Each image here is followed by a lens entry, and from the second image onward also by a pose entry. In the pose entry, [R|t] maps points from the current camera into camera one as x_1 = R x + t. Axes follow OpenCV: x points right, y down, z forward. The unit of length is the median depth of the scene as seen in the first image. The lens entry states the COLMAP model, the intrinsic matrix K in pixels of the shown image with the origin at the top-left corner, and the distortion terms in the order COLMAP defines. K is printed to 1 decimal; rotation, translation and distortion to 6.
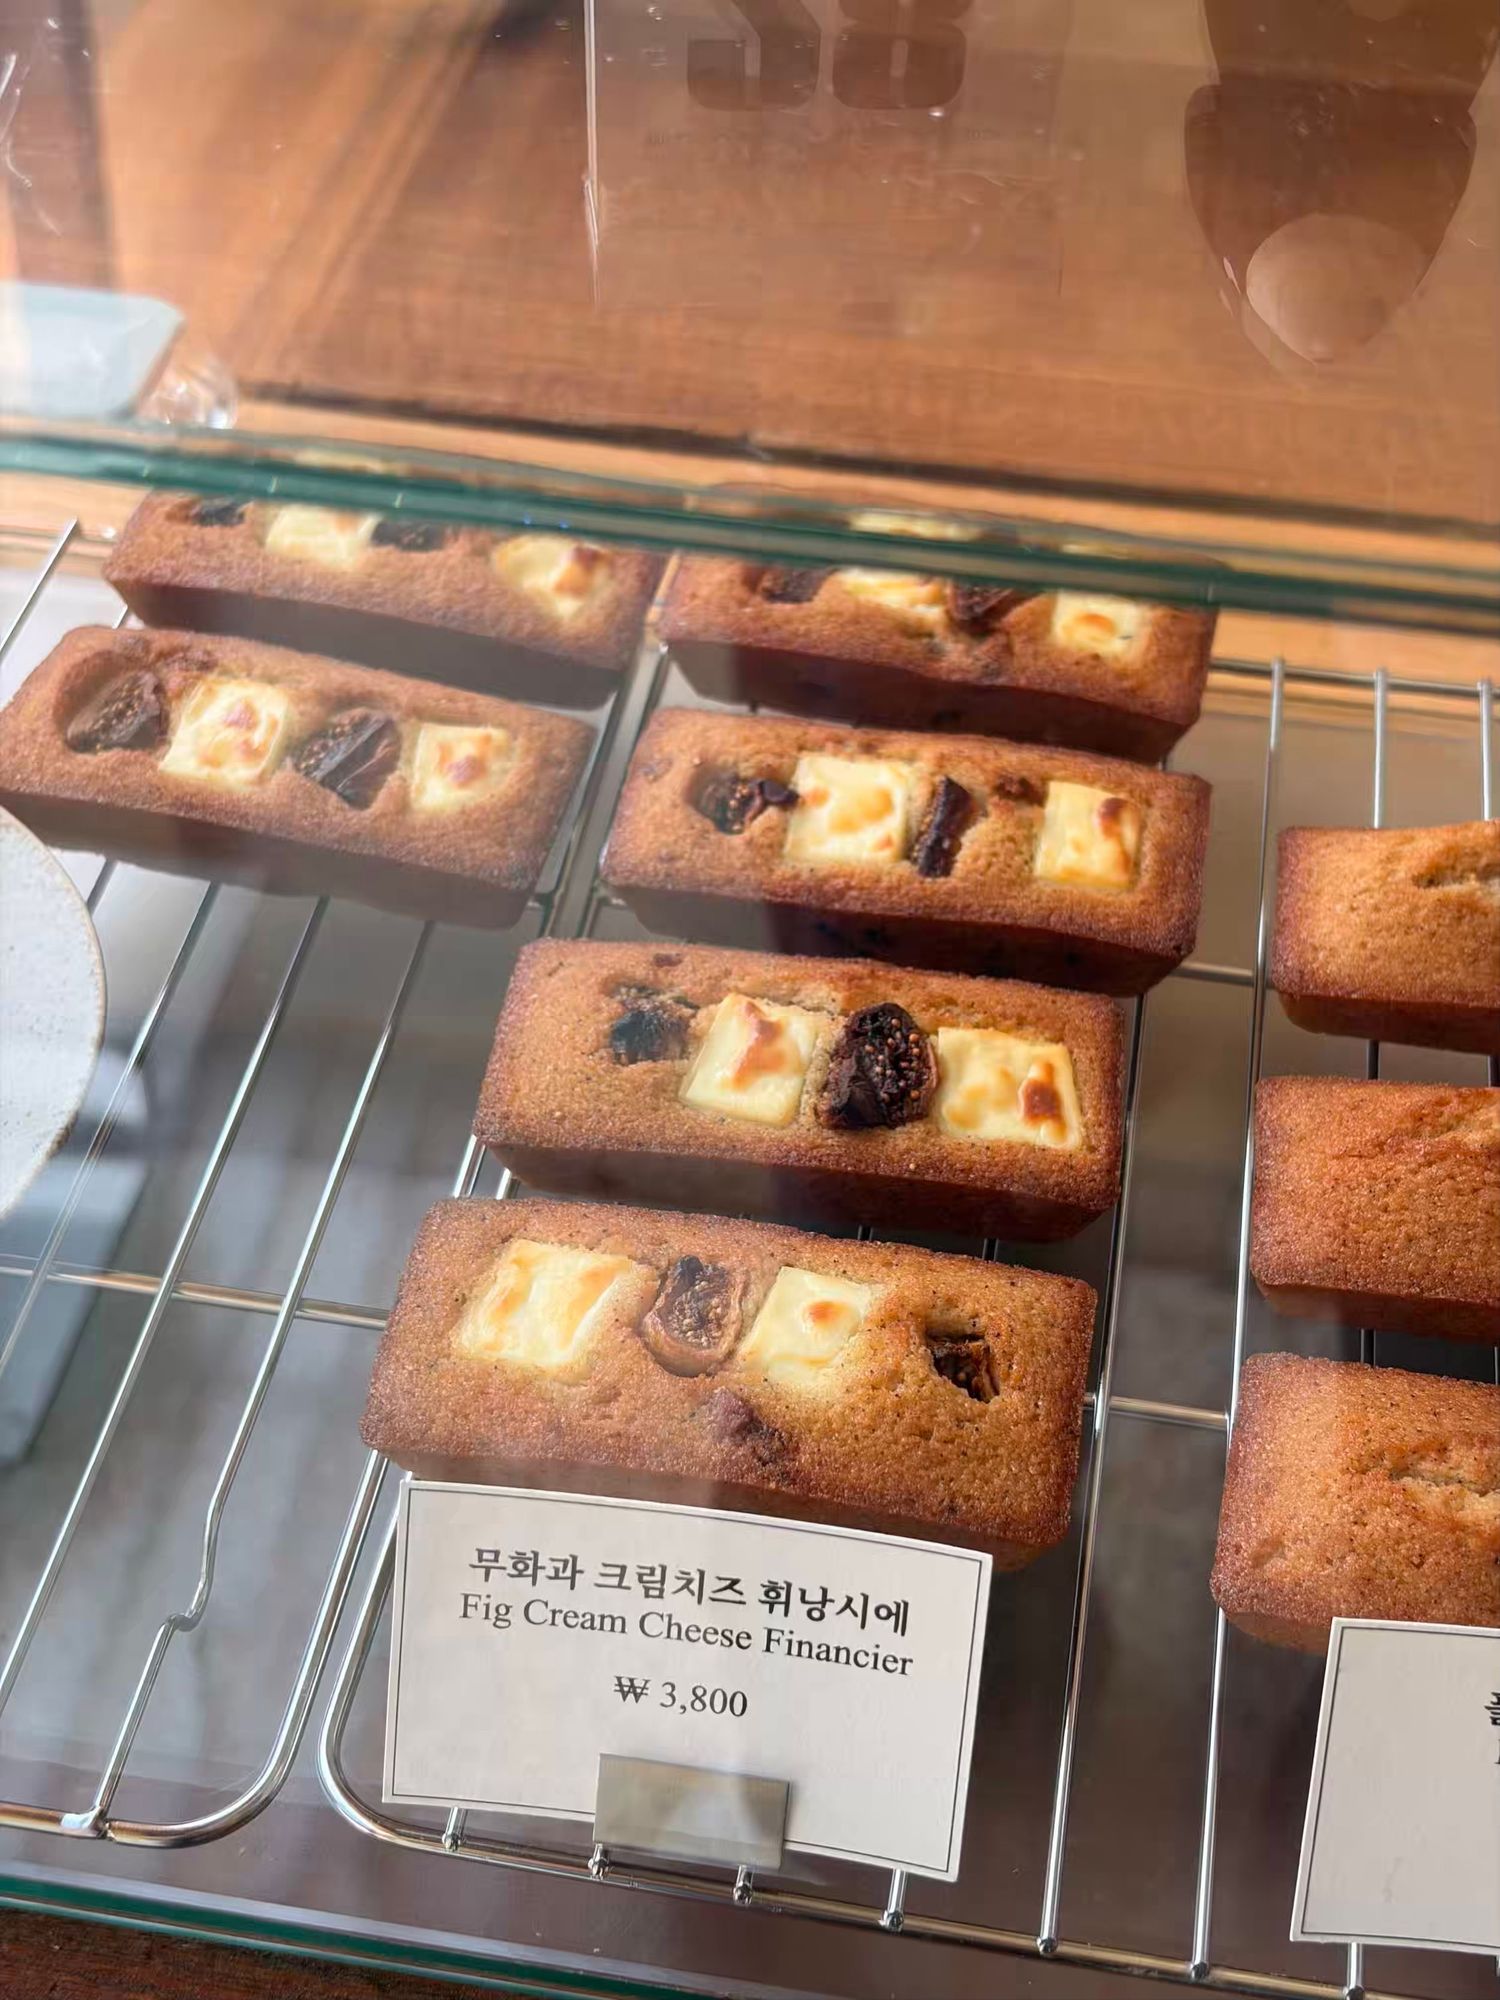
lens RADIAL K [[3034.3, 0, 740.6], [0, 3034.3, 1014.6], [0, 0, 1]] dist [0.128734, 0.000000]
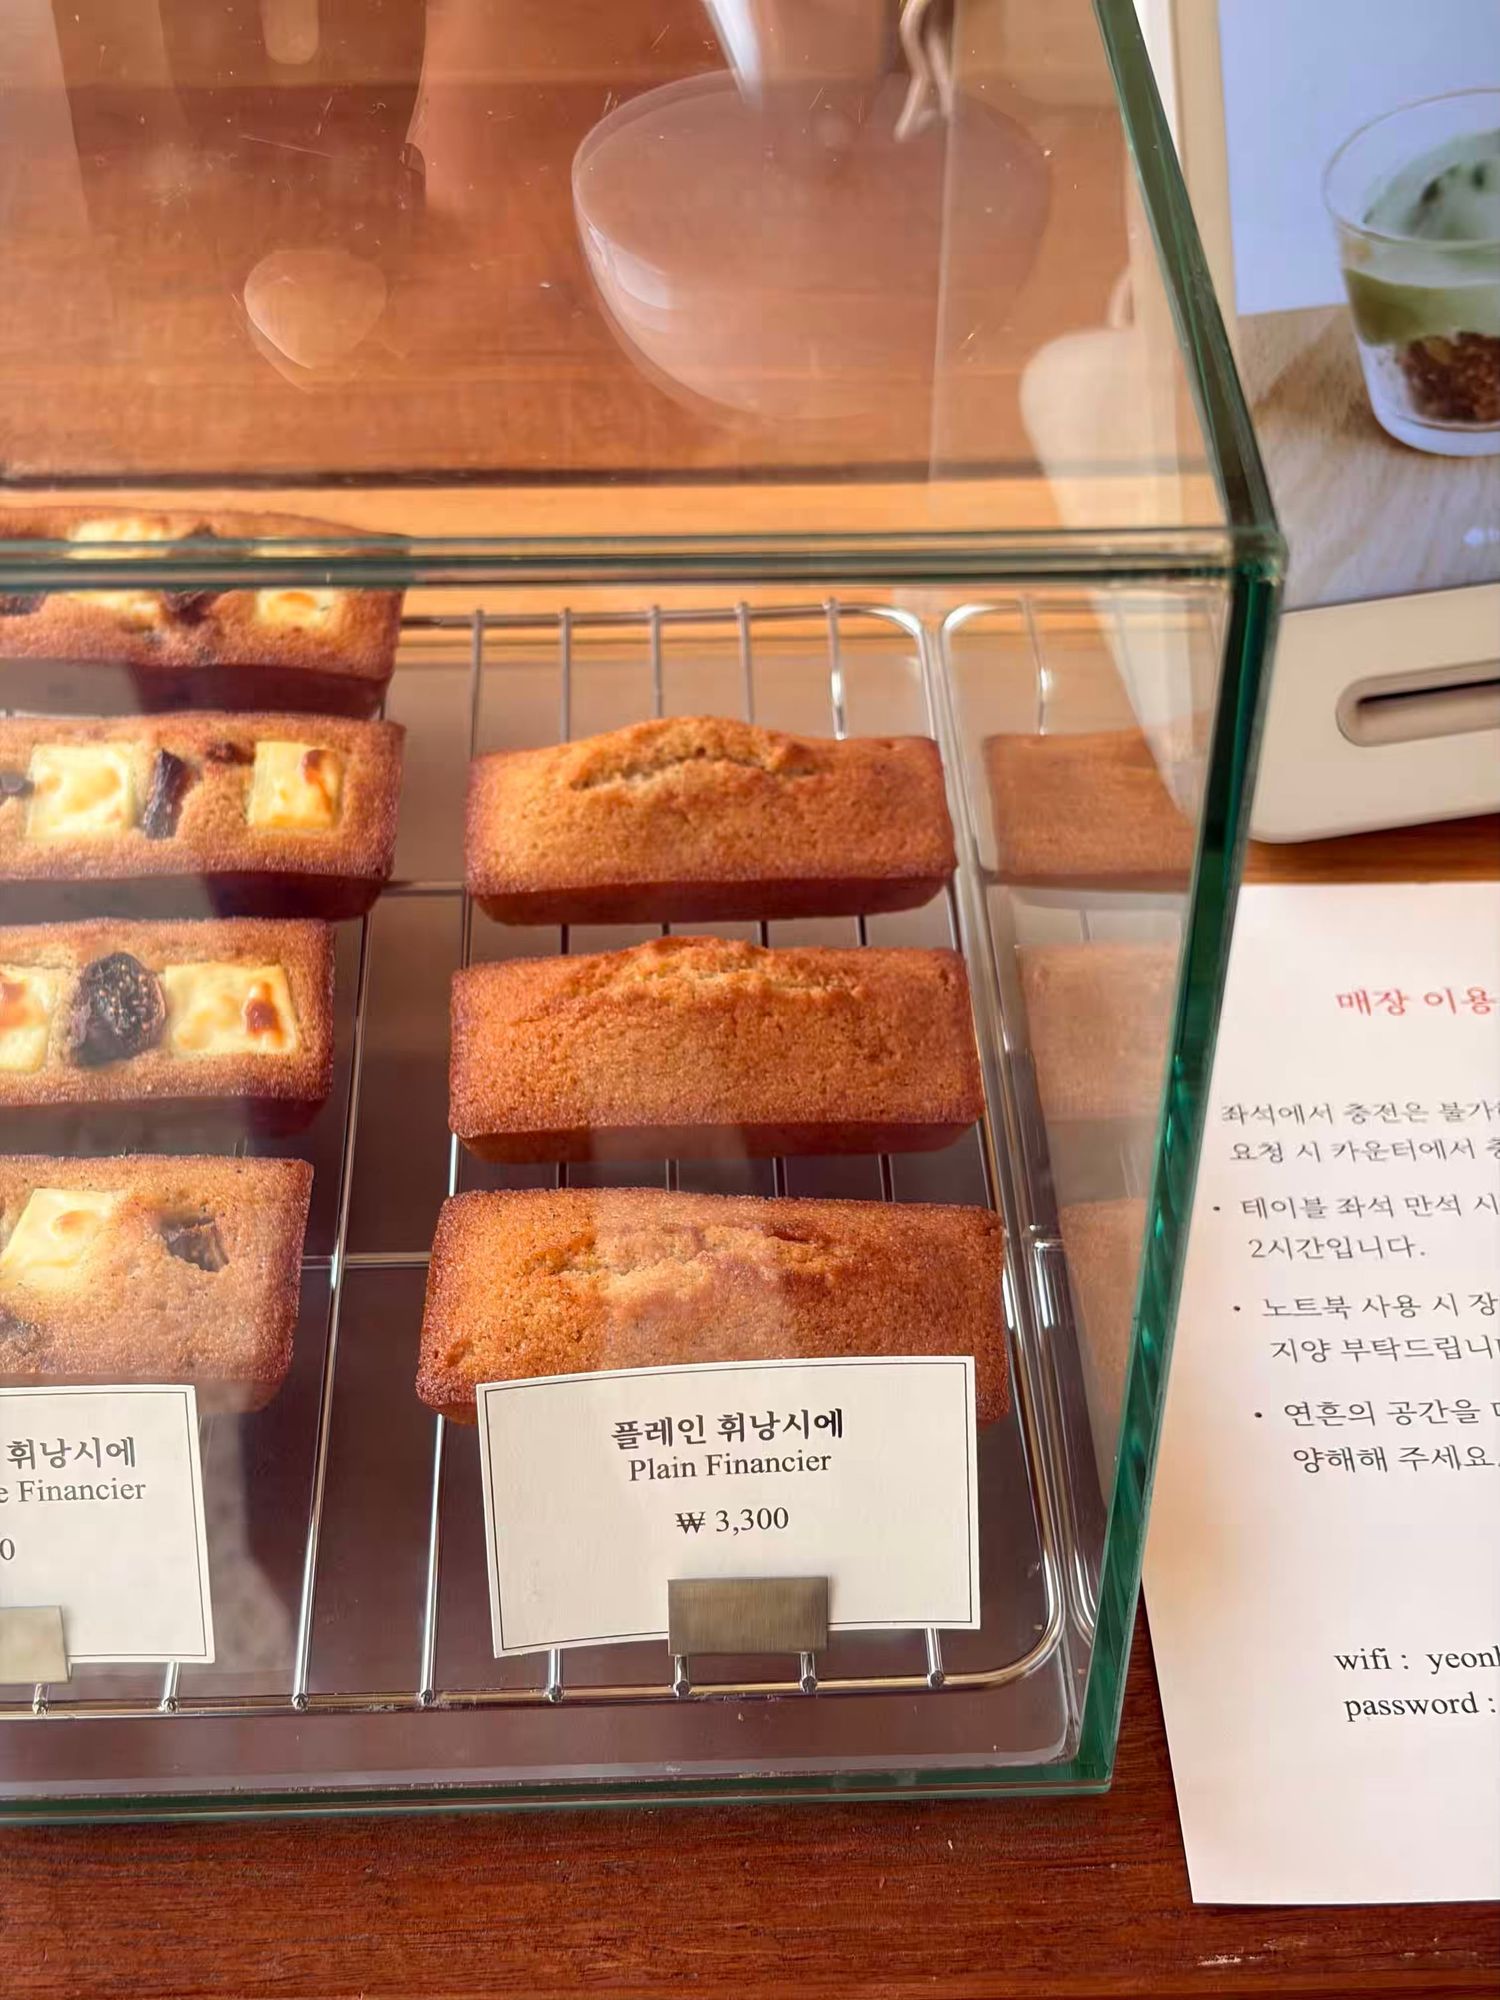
lens RADIAL K [[3034.3, 0, 756.6], [0, 3034.3, 992.3], [0, 0, 1]] dist [0.128734, 0.000000]
pose [[0.978187, -0.149085, 0.144654, 0.116815], [0.149130, 0.988761, 0.010590, 0.035269], [-0.144607, 0.011213, 0.989426, -0.176049]]
